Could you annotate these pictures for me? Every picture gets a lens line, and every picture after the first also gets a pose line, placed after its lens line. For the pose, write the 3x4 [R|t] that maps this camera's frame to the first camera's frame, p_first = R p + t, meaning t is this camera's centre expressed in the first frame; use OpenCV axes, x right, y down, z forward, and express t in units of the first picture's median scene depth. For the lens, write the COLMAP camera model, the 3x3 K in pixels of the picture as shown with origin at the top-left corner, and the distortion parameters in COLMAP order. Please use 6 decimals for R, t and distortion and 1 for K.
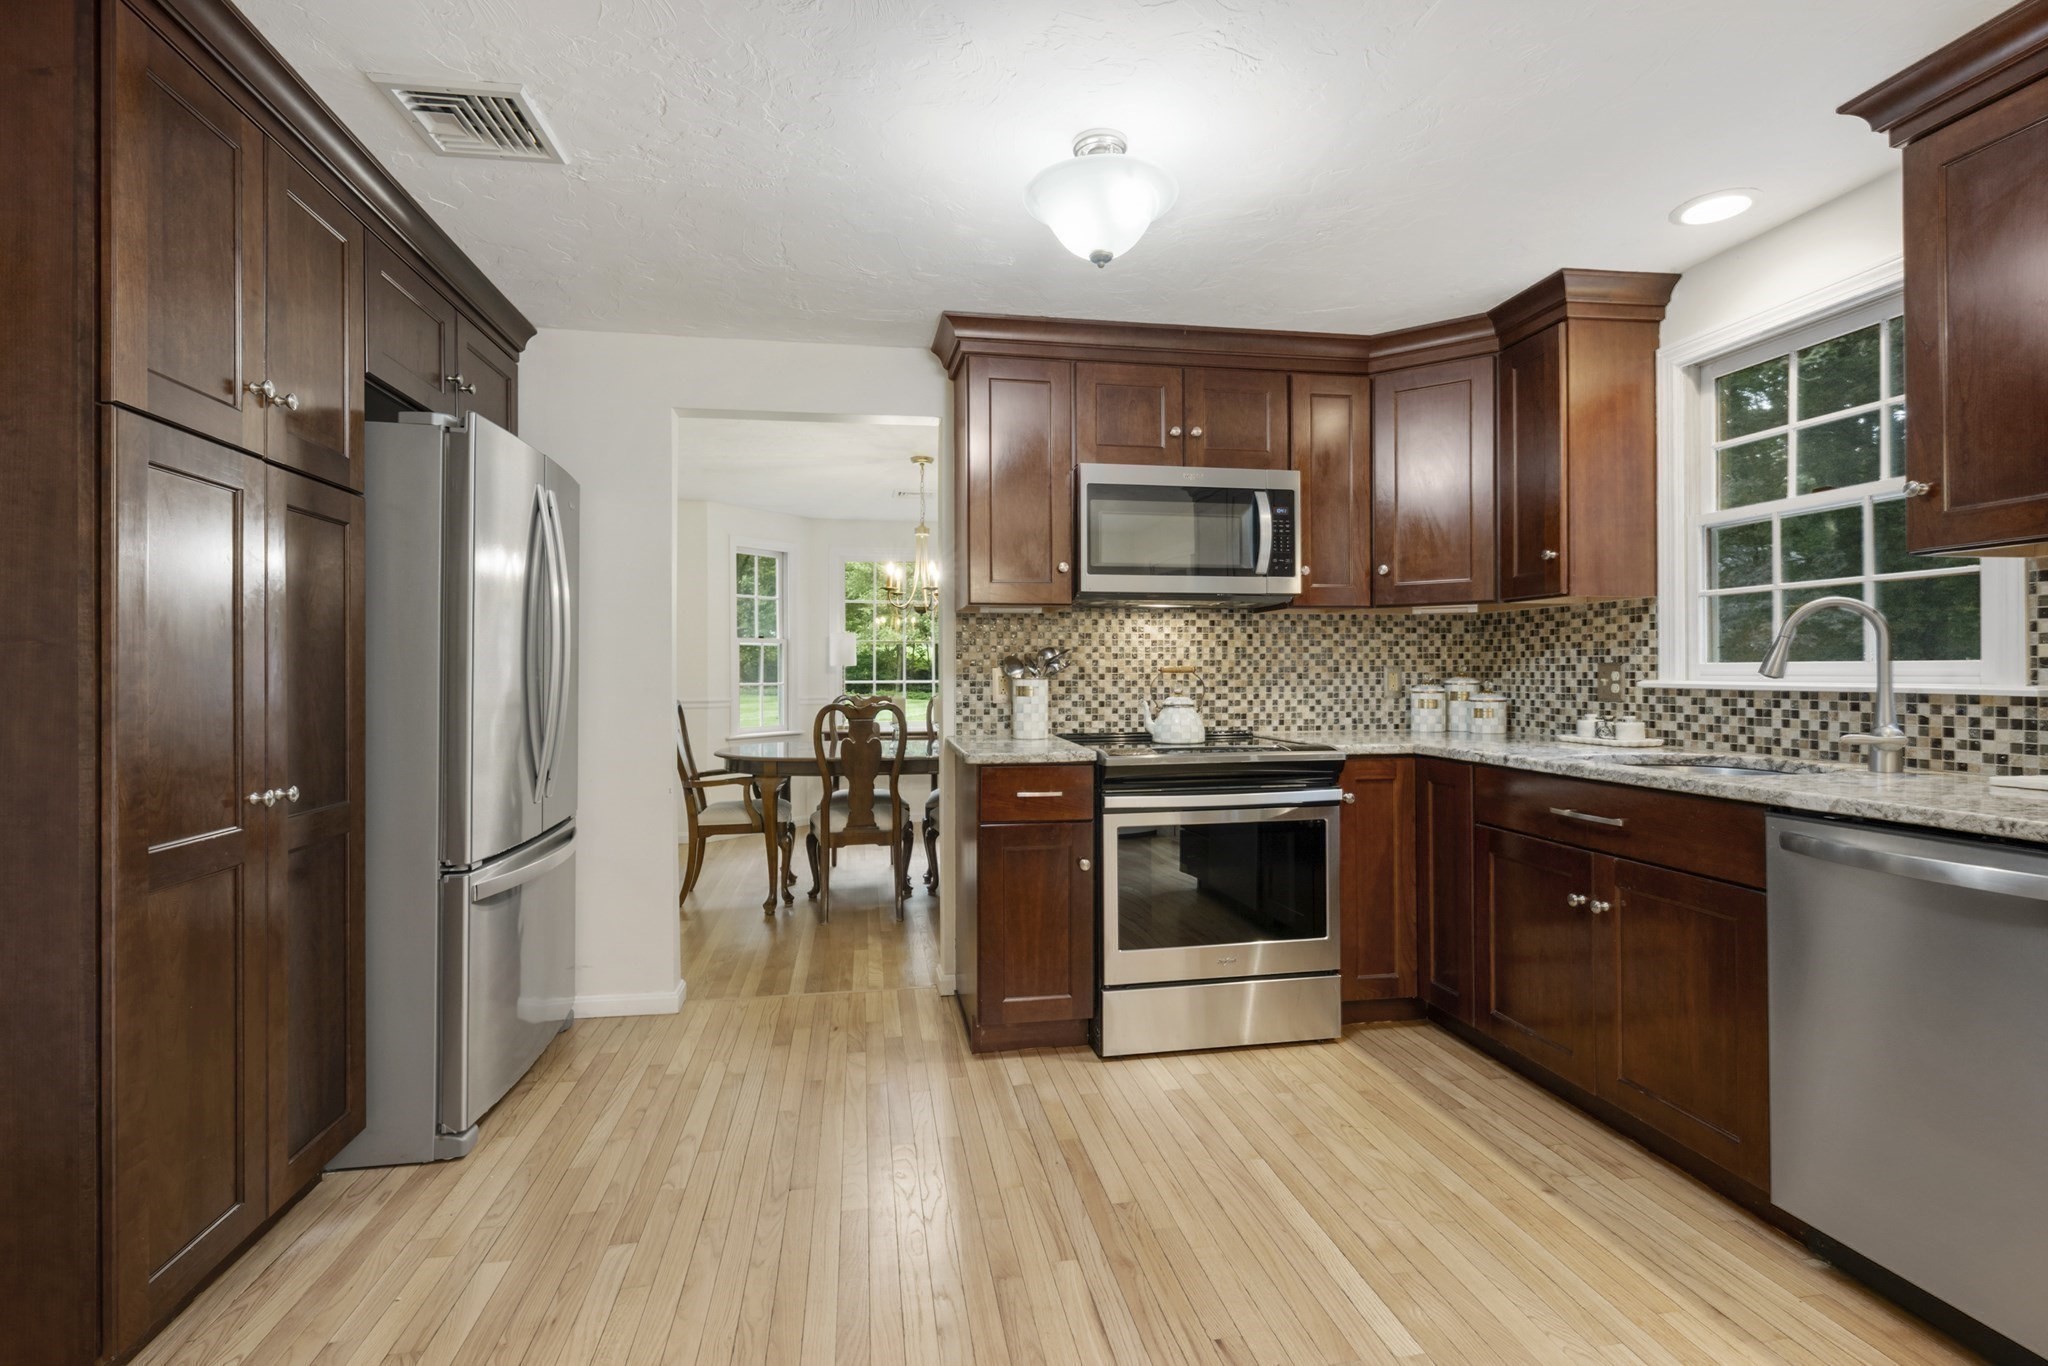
lens RADIAL K [[952.9, 0, 1024.0], [0, 952.9, 683.0], [0, 0, 1]] dist [-0.000037, 0.000962]
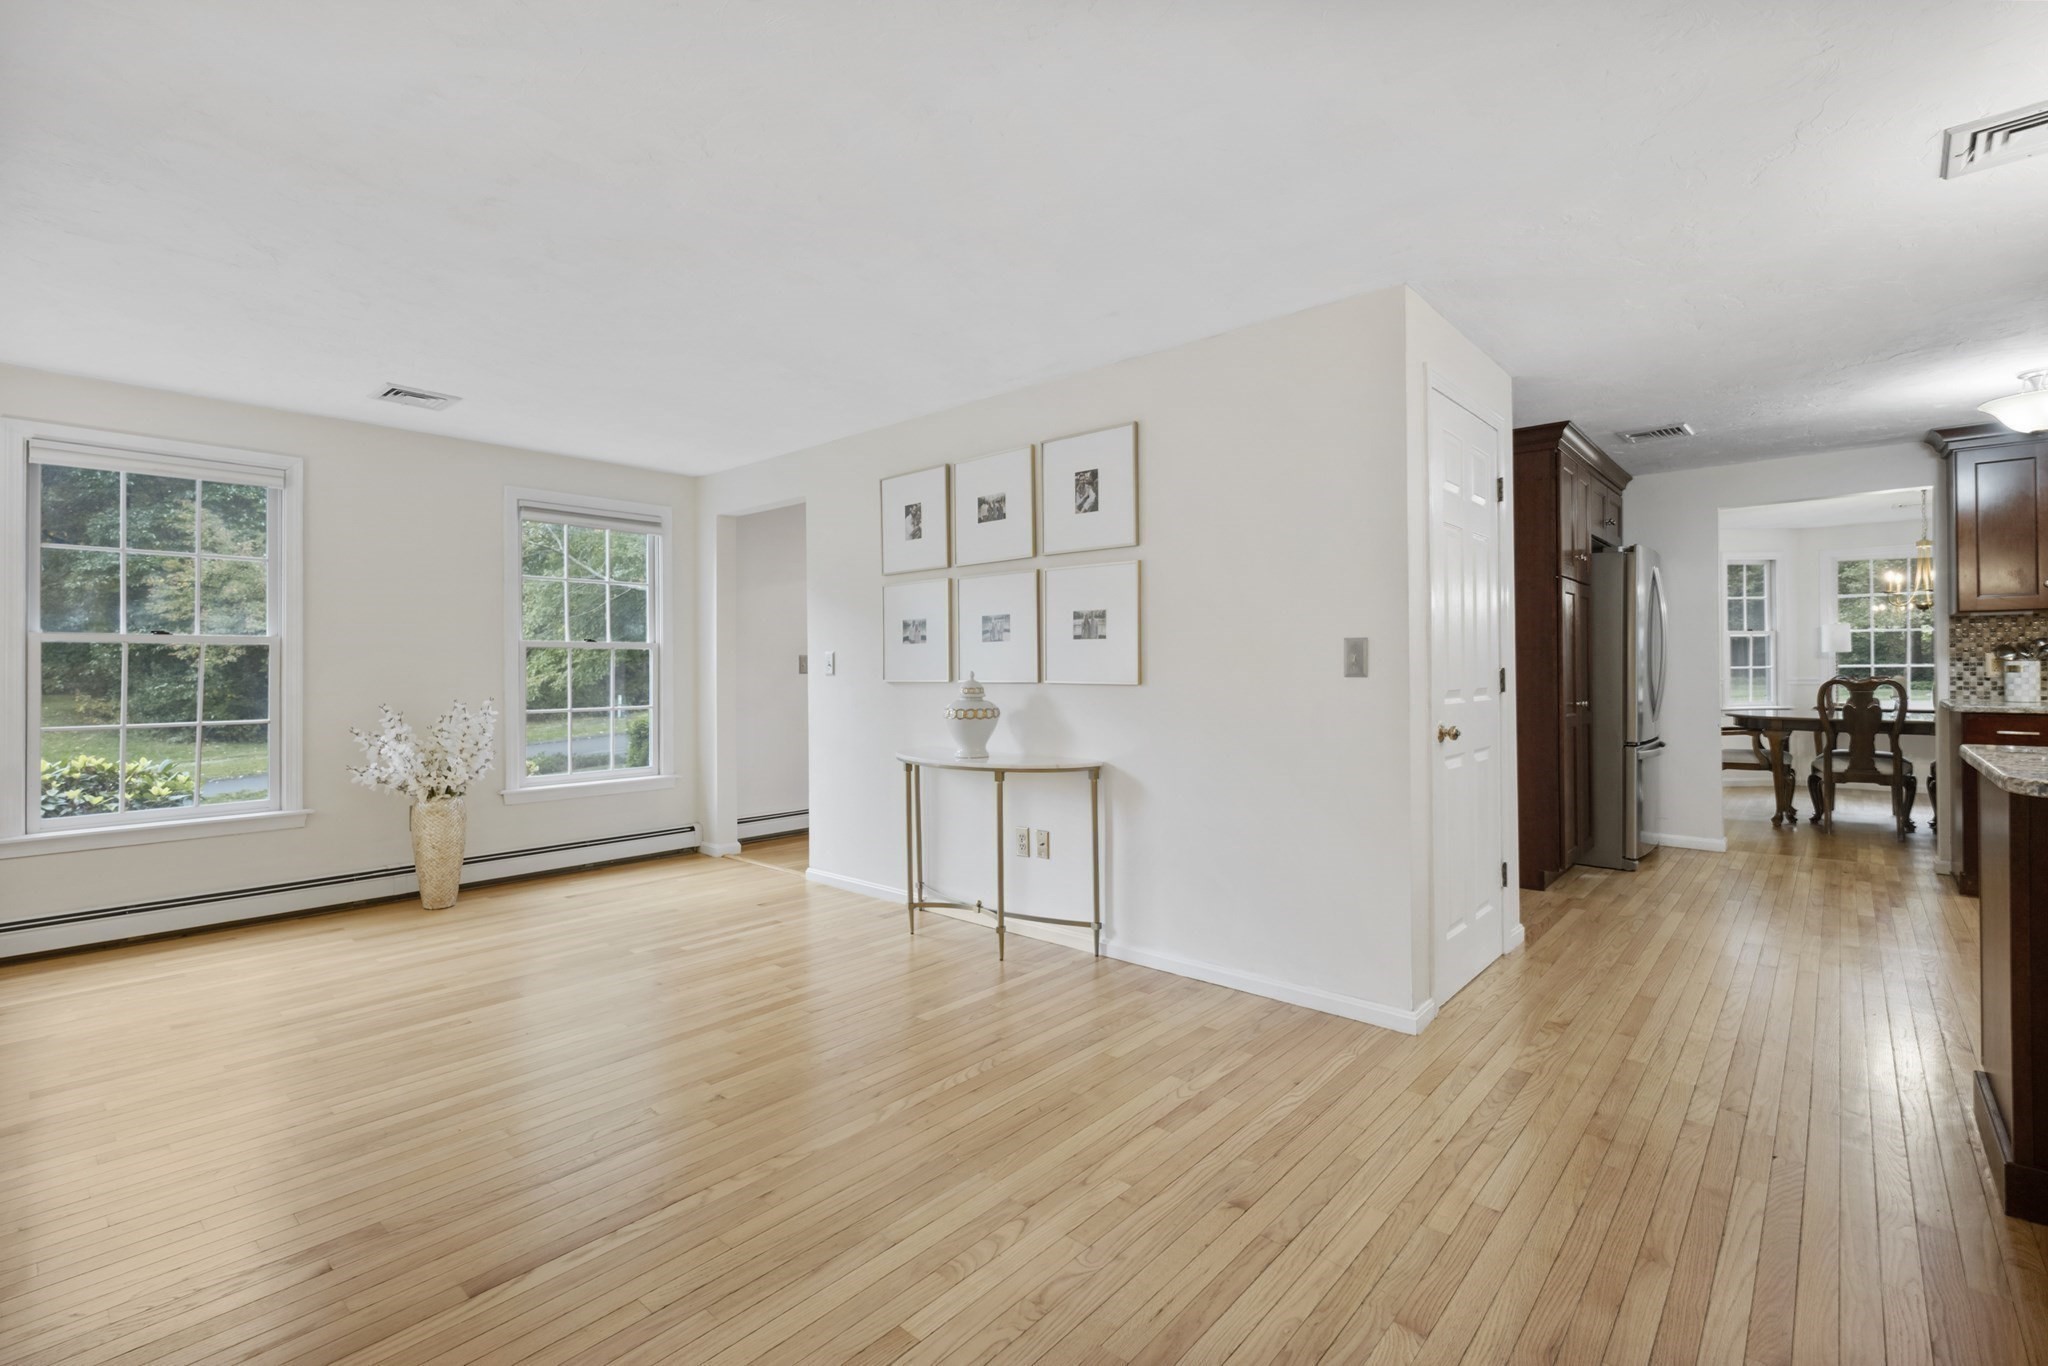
lens RADIAL K [[918.3, 0, 1020.1], [0, 918.3, 655.5], [0, 0, 1]] dist [-0.001256, -0.000155]
pose [[0.620005, -0.008595, -0.784551, 0.147874], [-0.003615, 0.999898, -0.013811, 0.012214], [0.784590, 0.011399, 0.619910, -0.995498]]
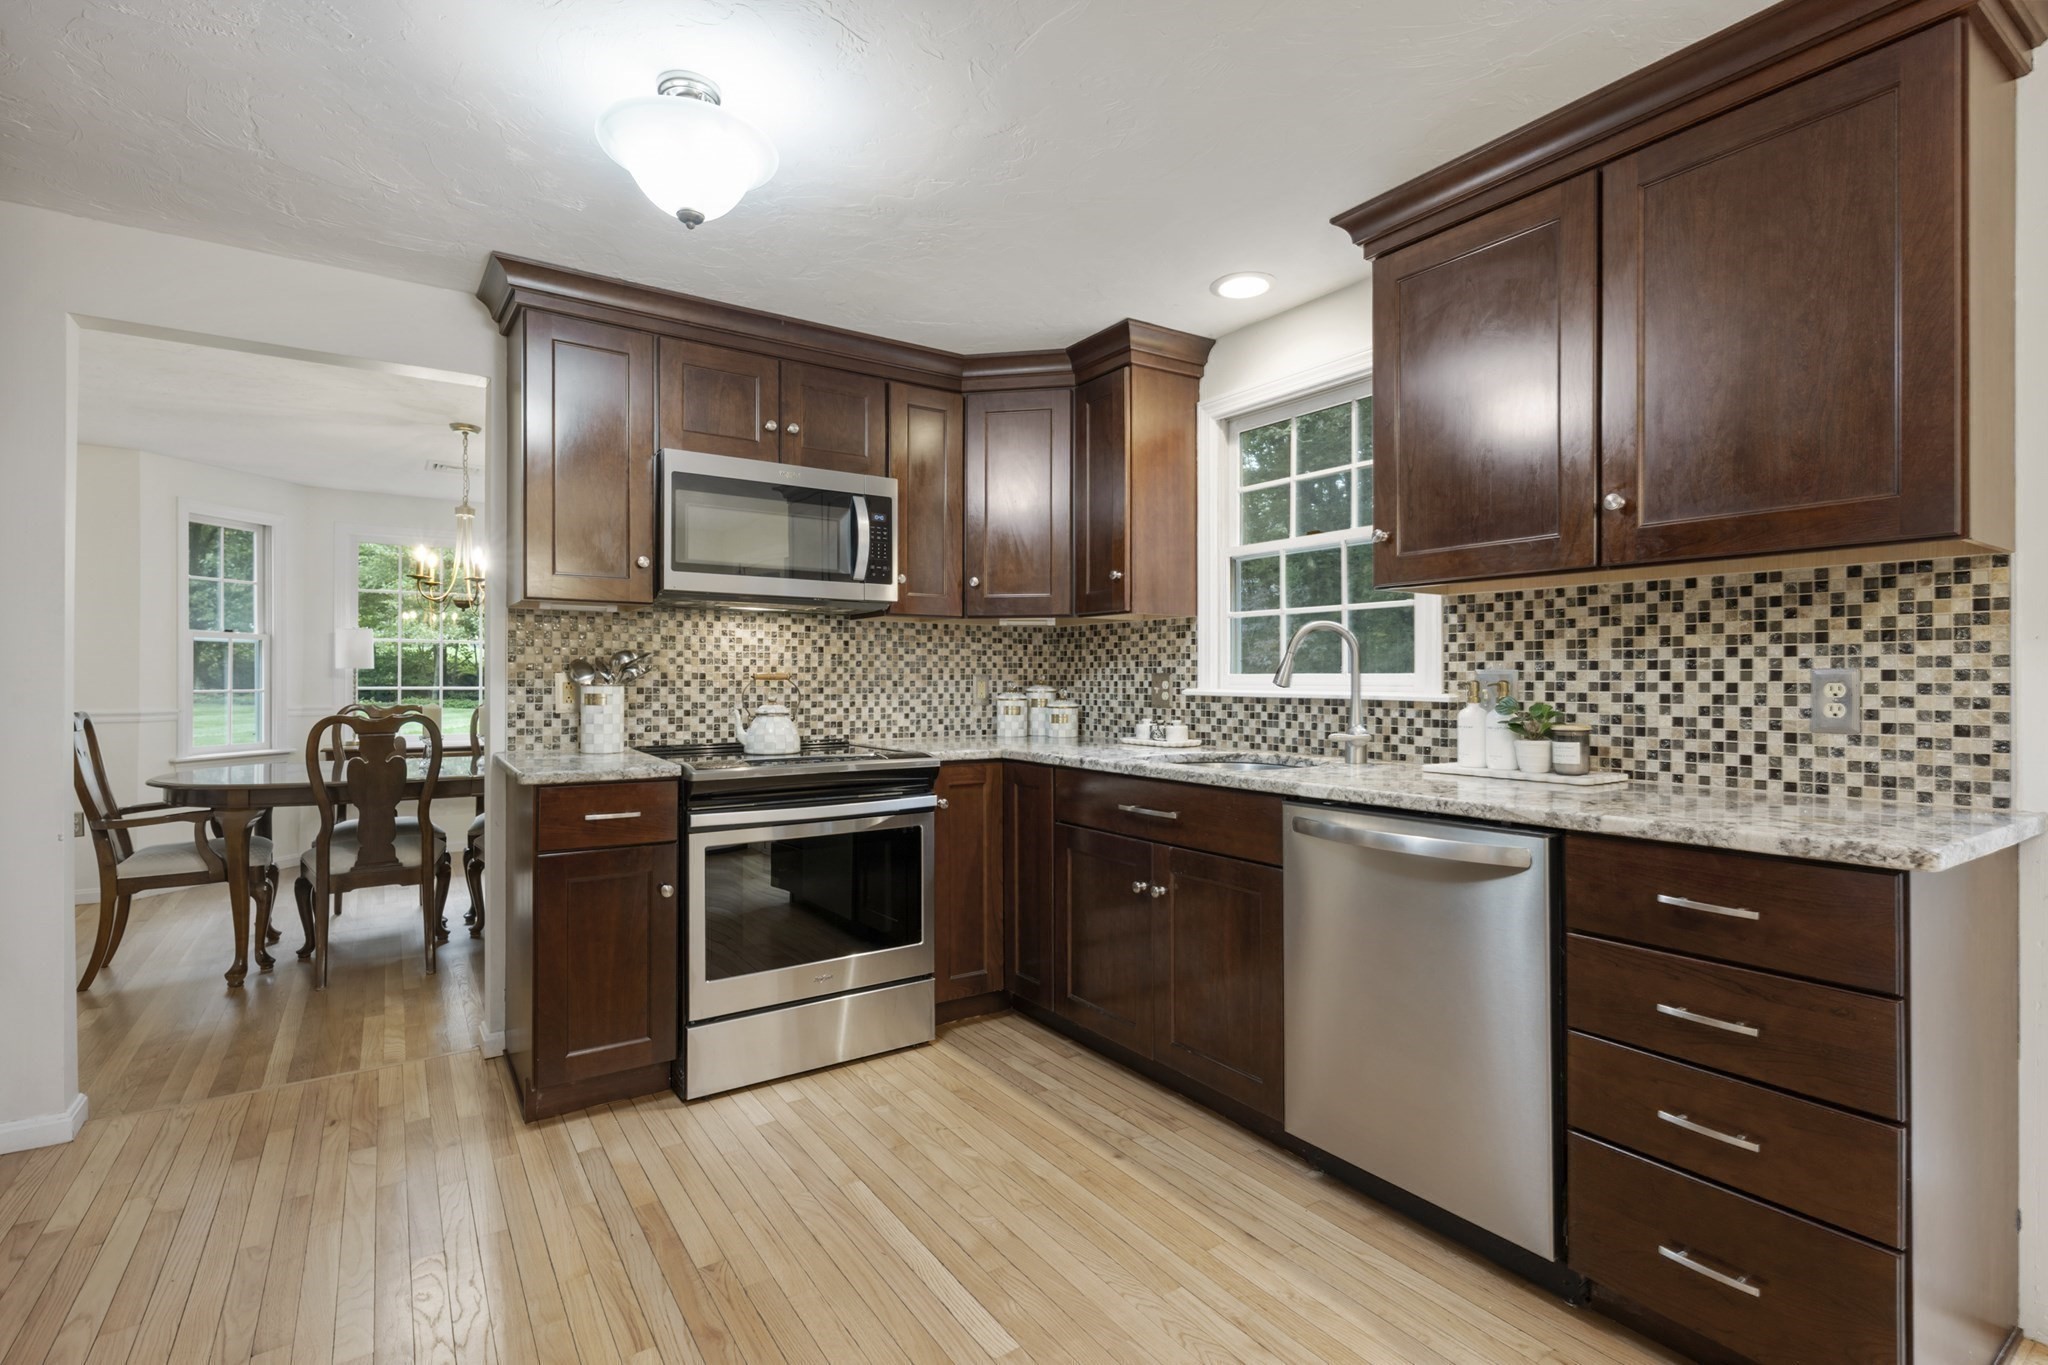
lens RADIAL K [[952.9, 0, 1024.0], [0, 952.9, 682.5], [0, 0, 1]] dist [-0.000037, 0.000962]
pose [[0.912103, 0.005151, 0.409928, 0.000917], [-0.001847, 0.999963, -0.008456, -0.000290], [-0.409956, 0.006955, 0.912079, 0.028320]]
